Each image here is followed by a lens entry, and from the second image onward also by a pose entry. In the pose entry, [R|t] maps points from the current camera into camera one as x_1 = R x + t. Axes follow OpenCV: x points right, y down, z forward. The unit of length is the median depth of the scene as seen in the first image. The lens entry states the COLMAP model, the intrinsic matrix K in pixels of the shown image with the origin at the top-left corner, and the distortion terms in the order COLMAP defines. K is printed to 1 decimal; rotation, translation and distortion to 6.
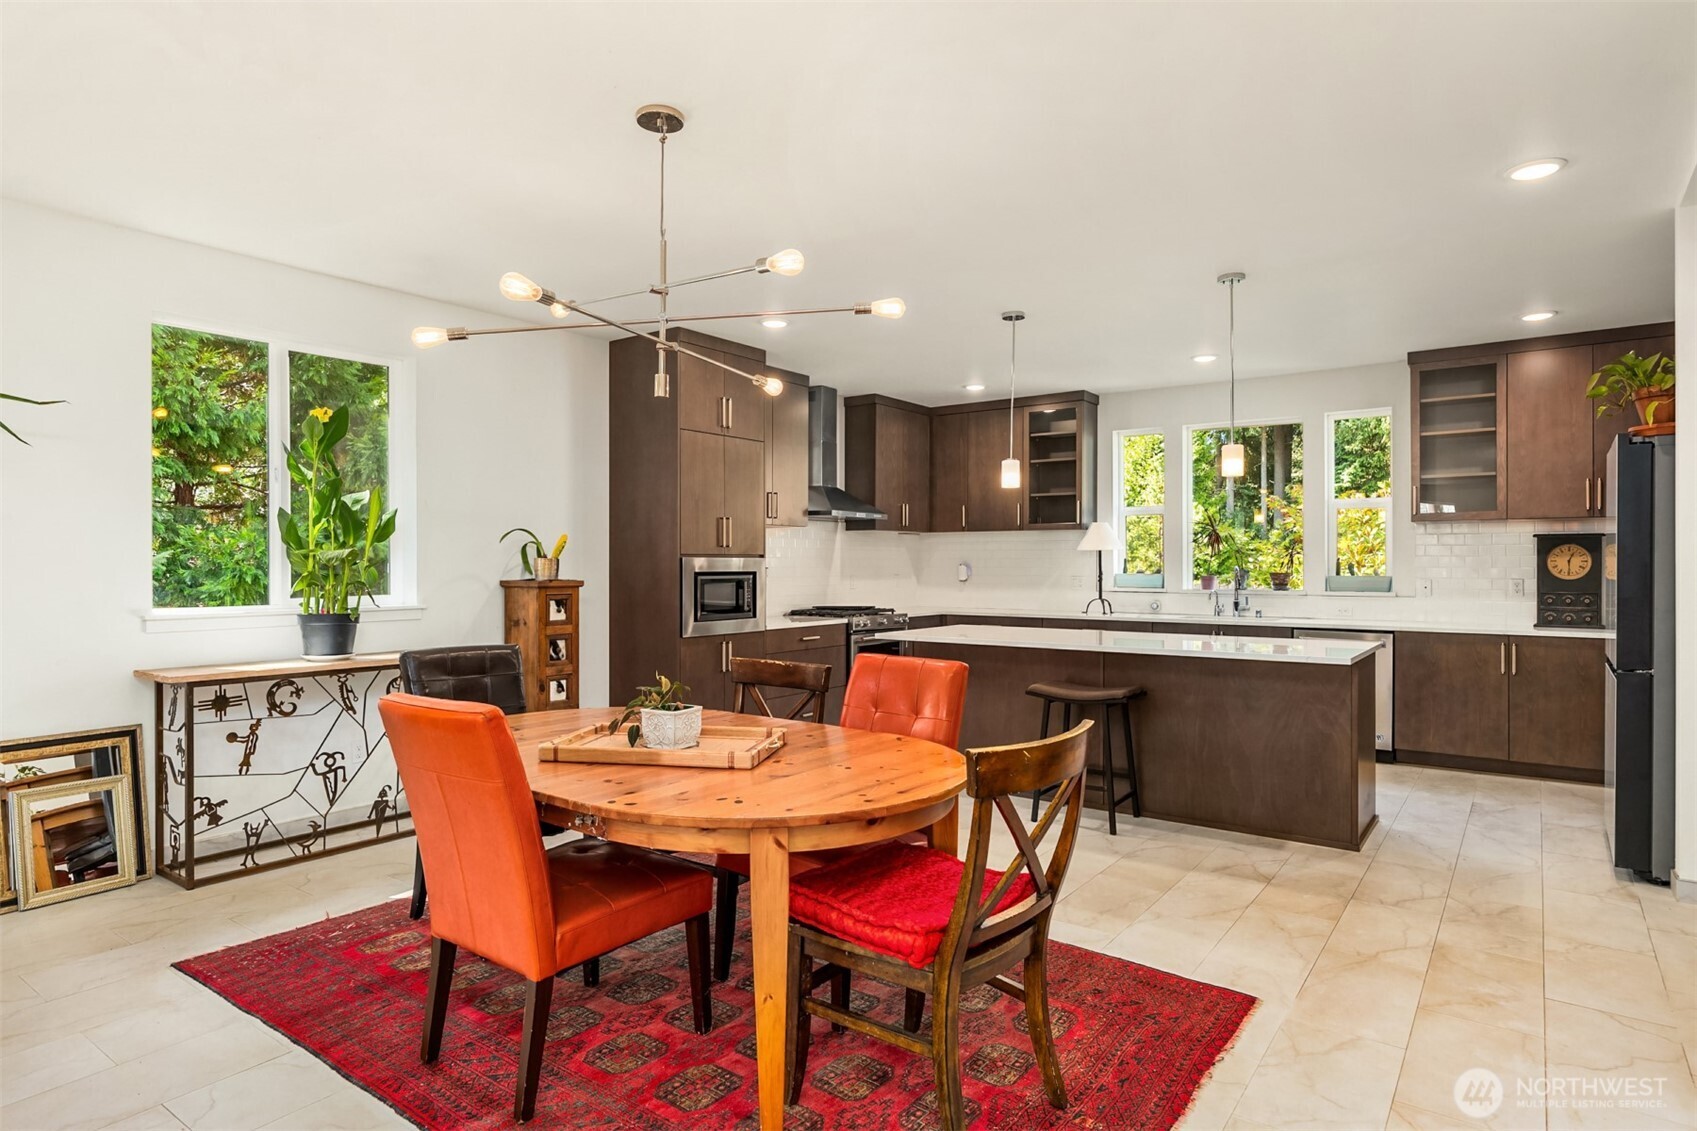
lens RADIAL K [[953.1, 0, 833.6], [0, 953.1, 572.9], [0, 0, 1]] dist [0.007419, -0.001667]
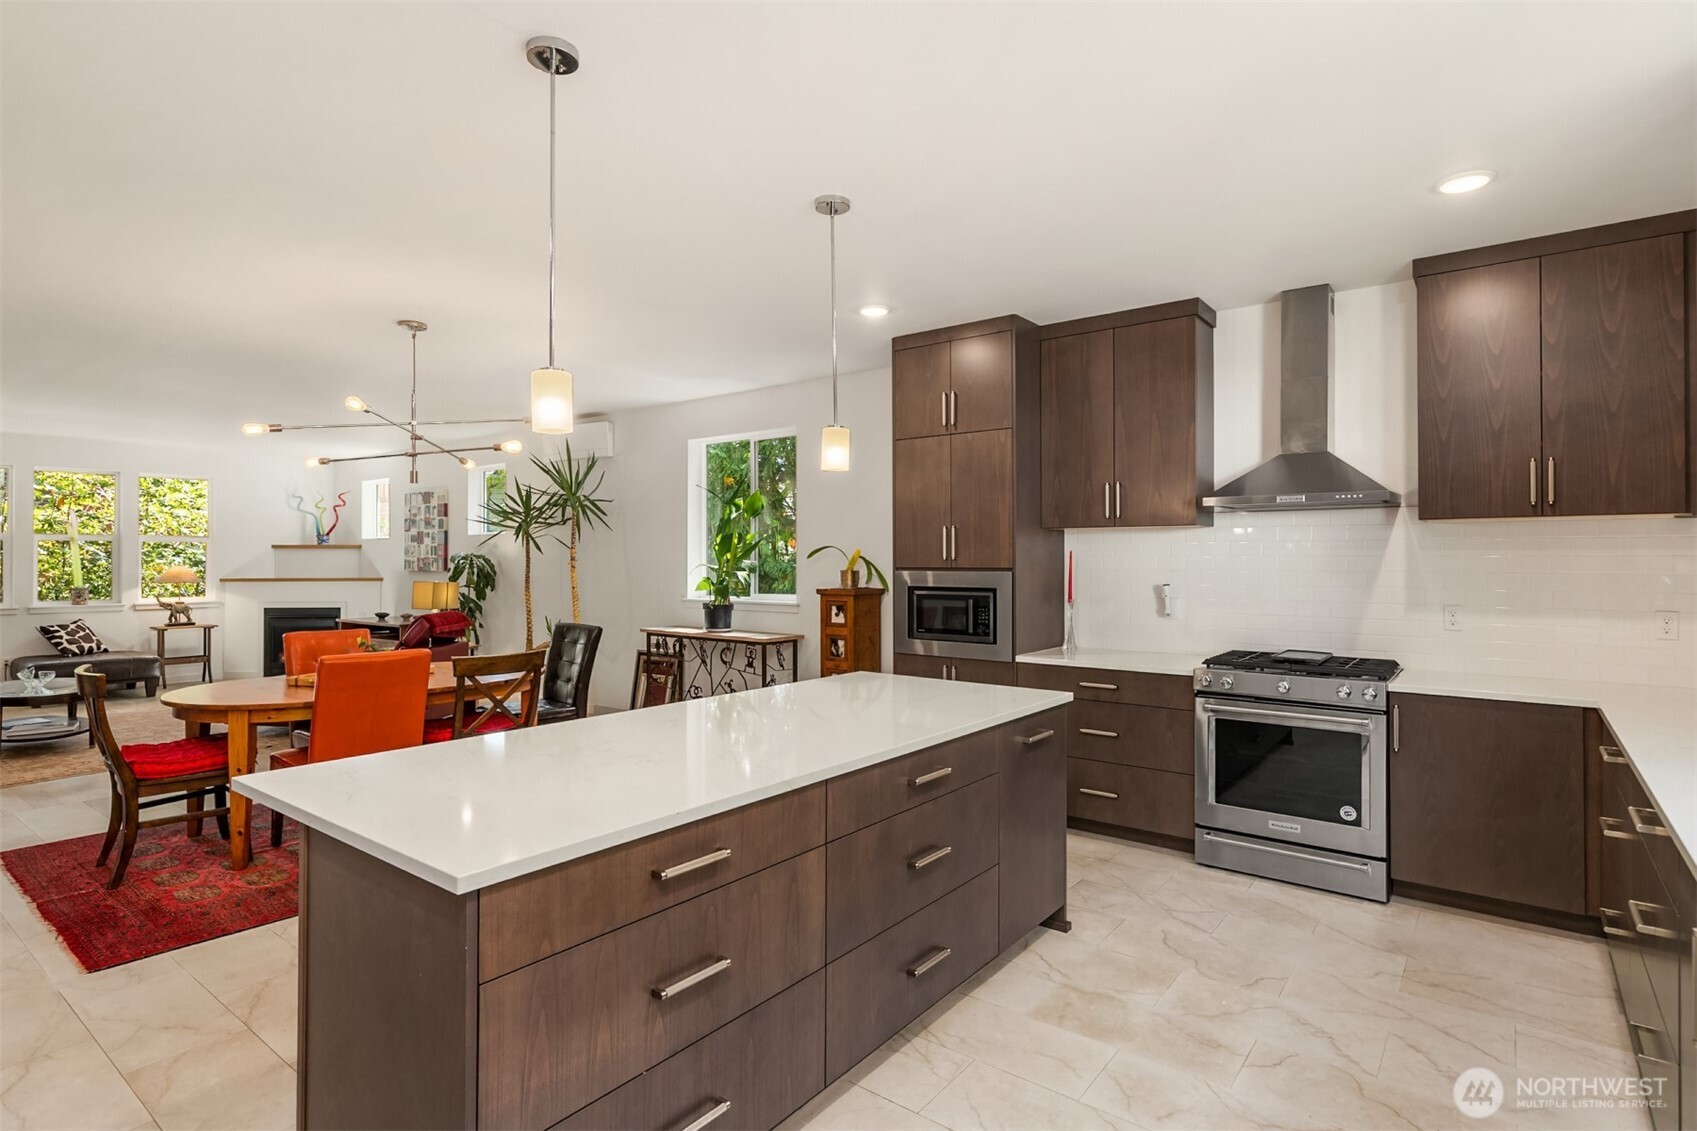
lens RADIAL K [[861.9, 0, 835.5], [0, 861.9, 554.1], [0, 0, 1]] dist [0.004267, 0.001505]
pose [[-0.030993, -0.007078, -0.999495, 0.682859], [-0.011668, 0.999909, -0.006719, -0.024786], [0.999451, 0.011453, -0.031073, 0.903059]]
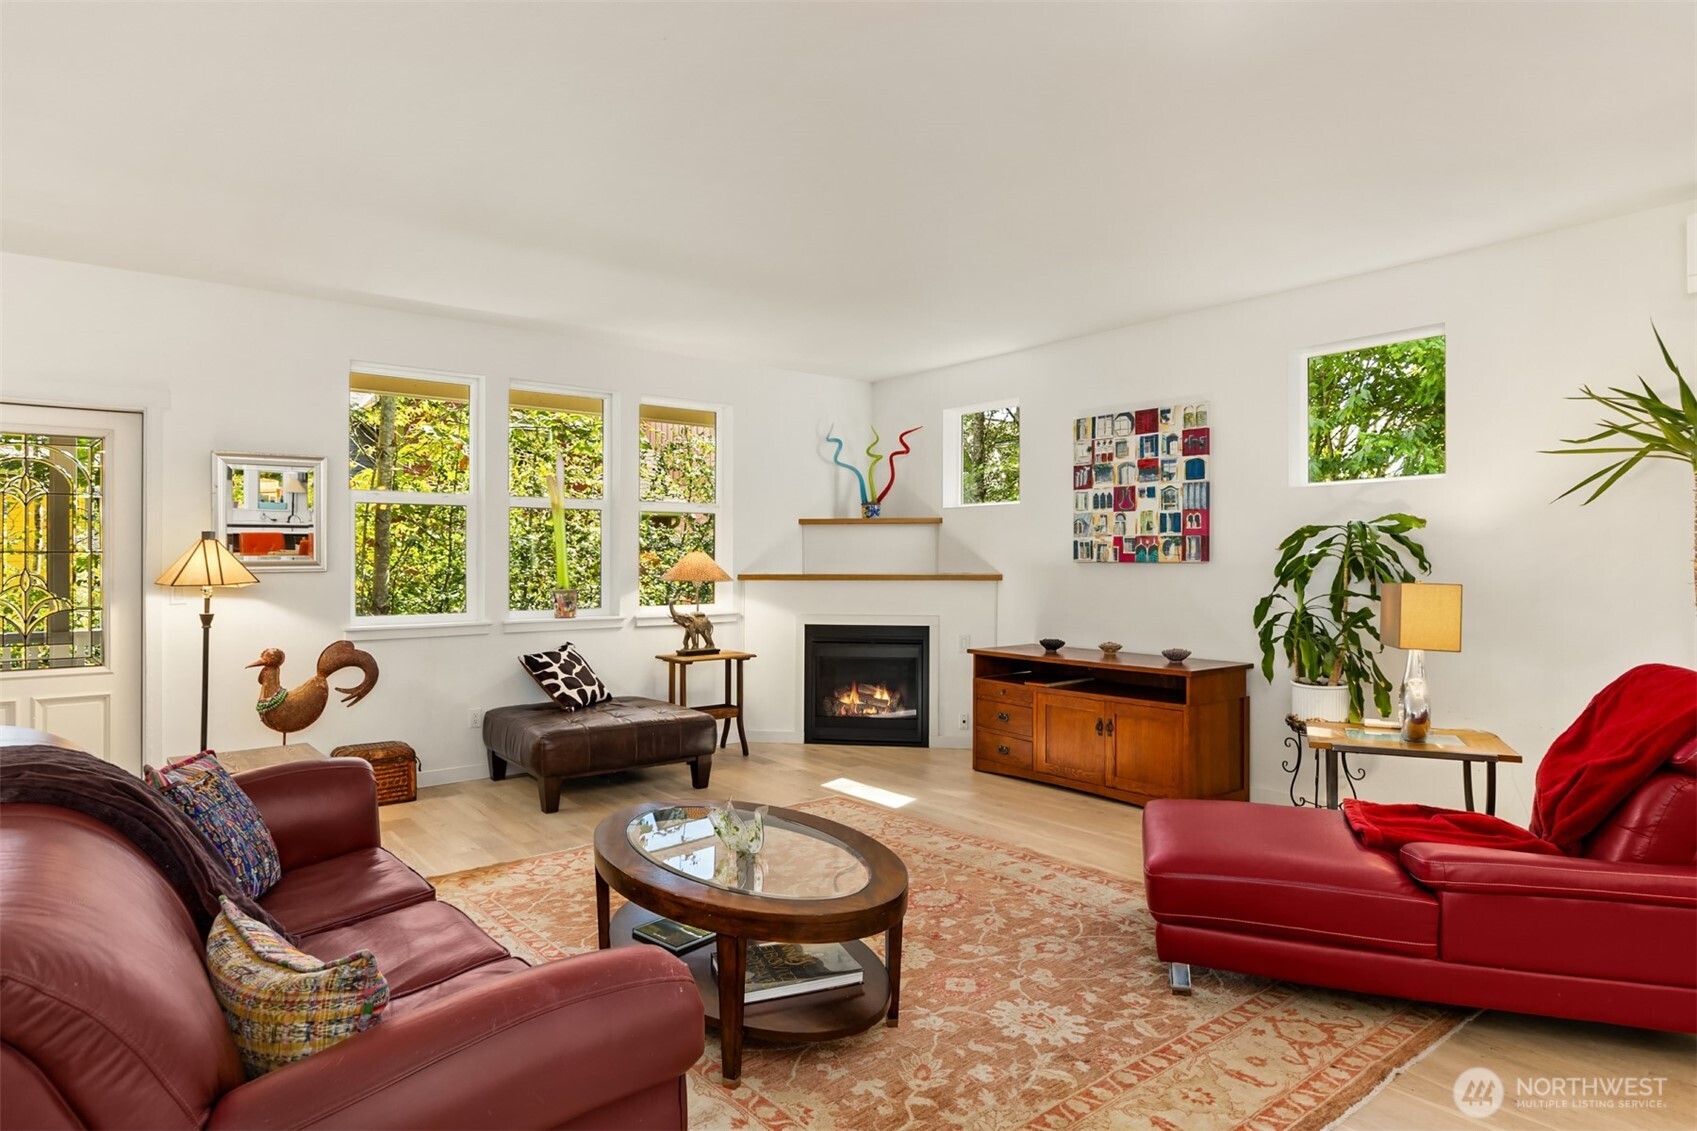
lens RADIAL K [[953.1, 0, 843.1], [0, 953.1, 562.3], [0, 0, 1]] dist [0.007419, -0.001667]
pose [[-0.259316, 0.006305, -0.965772, 0.074254], [-0.011258, 0.999891, 0.009550, -0.000111], [0.965727, 0.013349, -0.259217, 0.049853]]
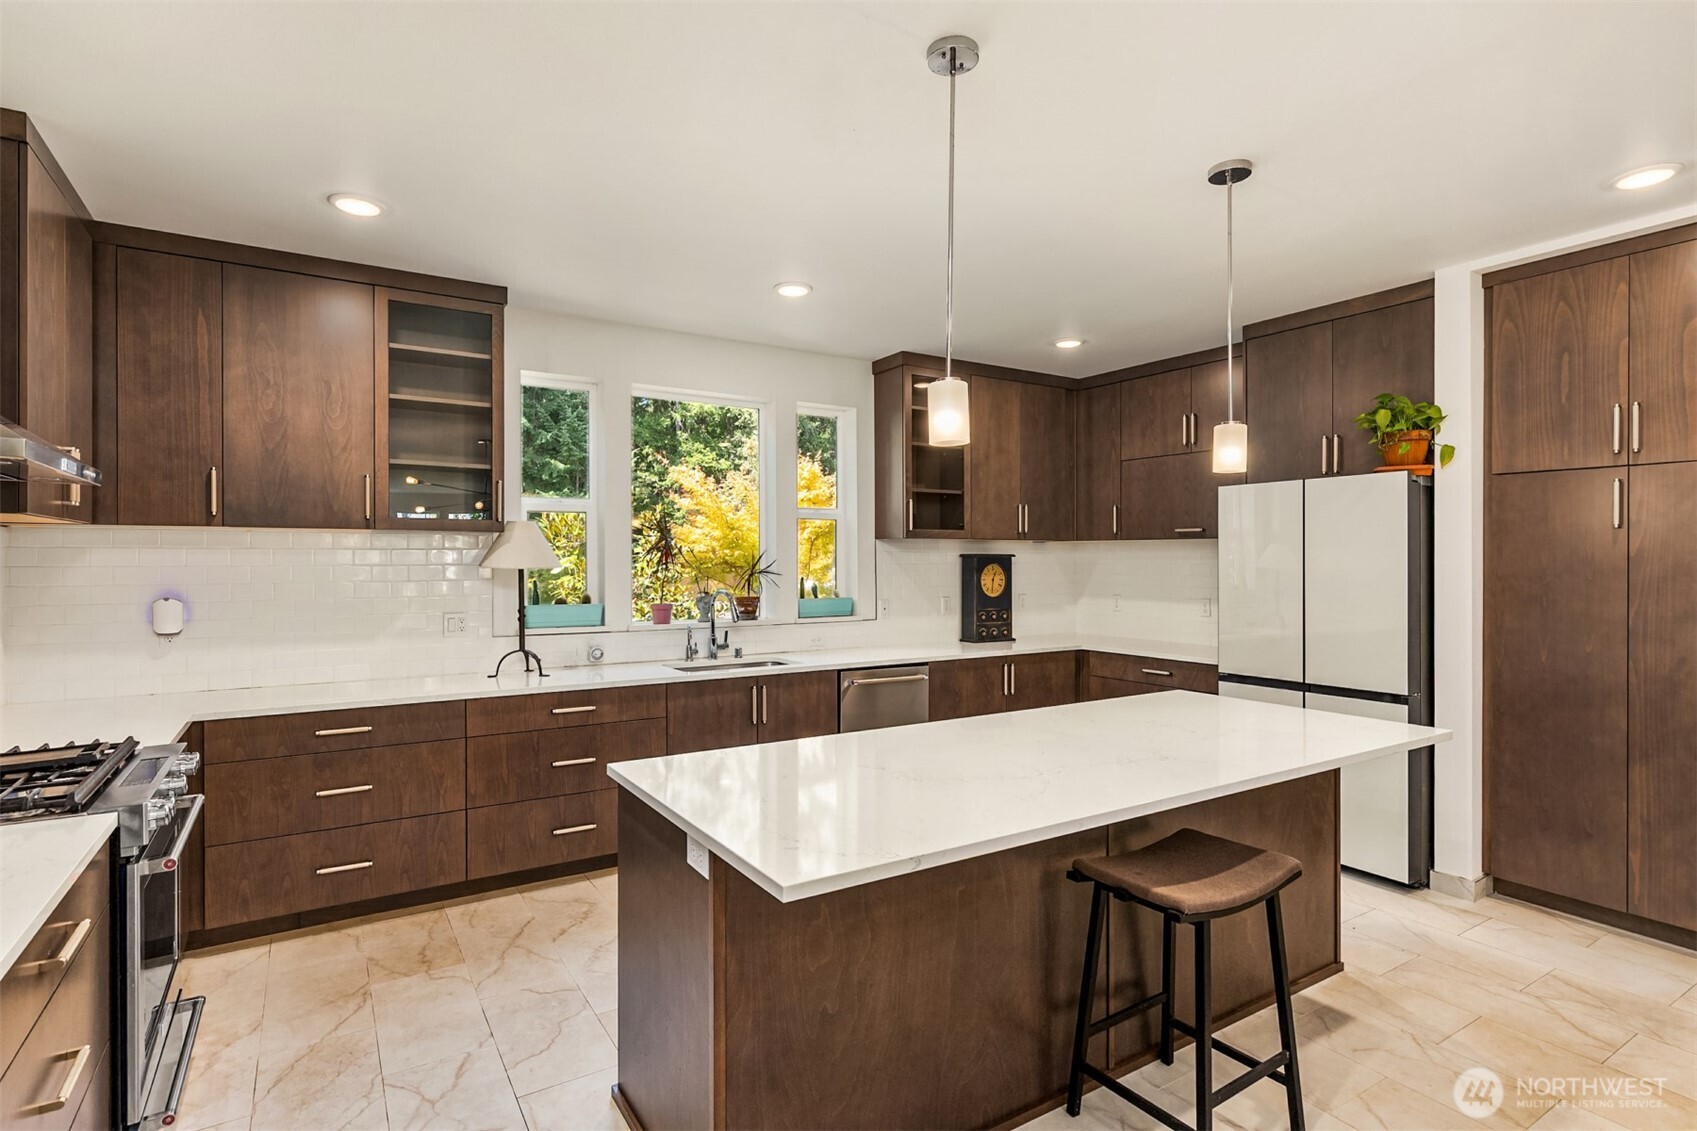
lens RADIAL K [[861.9, 0, 856.9], [0, 861.9, 557.9], [0, 0, 1]] dist [0.004267, 0.001505]
pose [[0.359845, 0.001983, 0.933010, -0.181250], [0.009176, 0.999942, -0.005664, -0.032123], [-0.932967, 0.010600, 0.359806, 0.790621]]
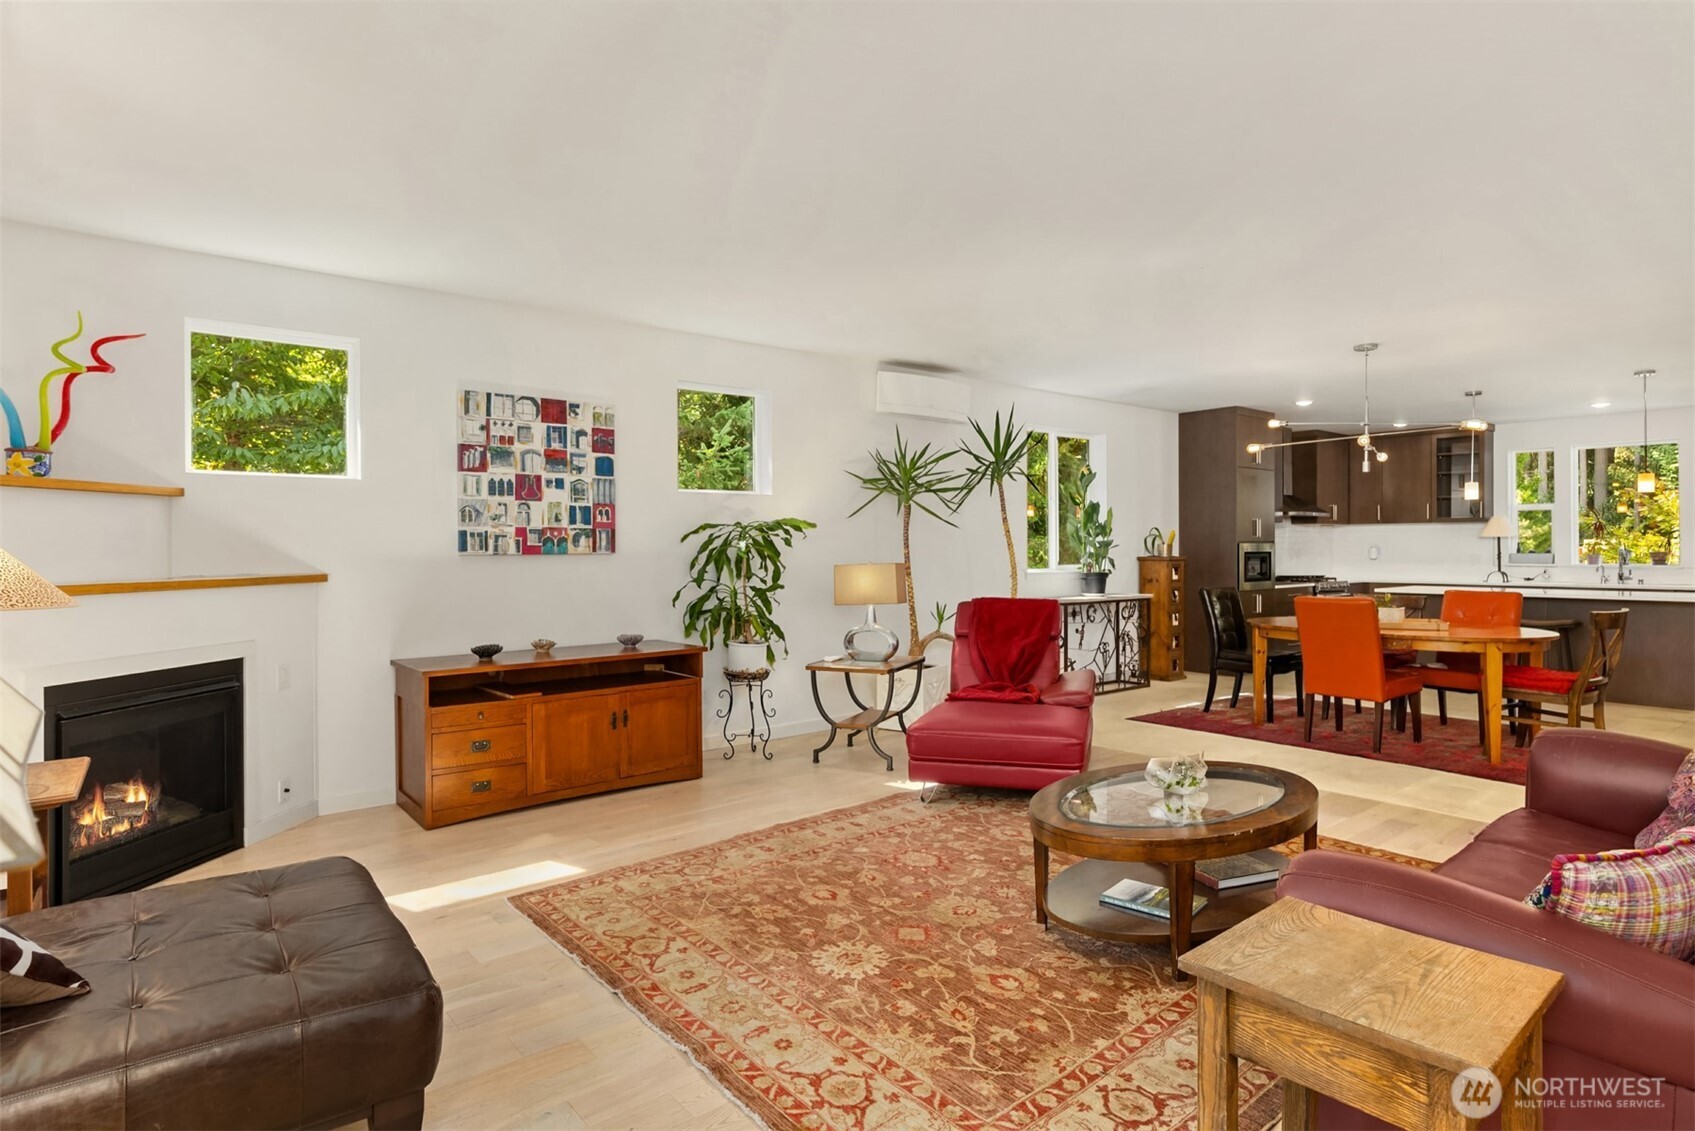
lens RADIAL K [[902.6, 0, 821.9], [0, 902.6, 545.5], [0, 0, 1]] dist [0.000574, 0.000389]
pose [[0.965870, -0.004342, -0.258990, -0.426034], [0.000656, 0.999897, -0.014316, 0.009645], [0.259026, 0.013657, 0.965774, -0.672865]]
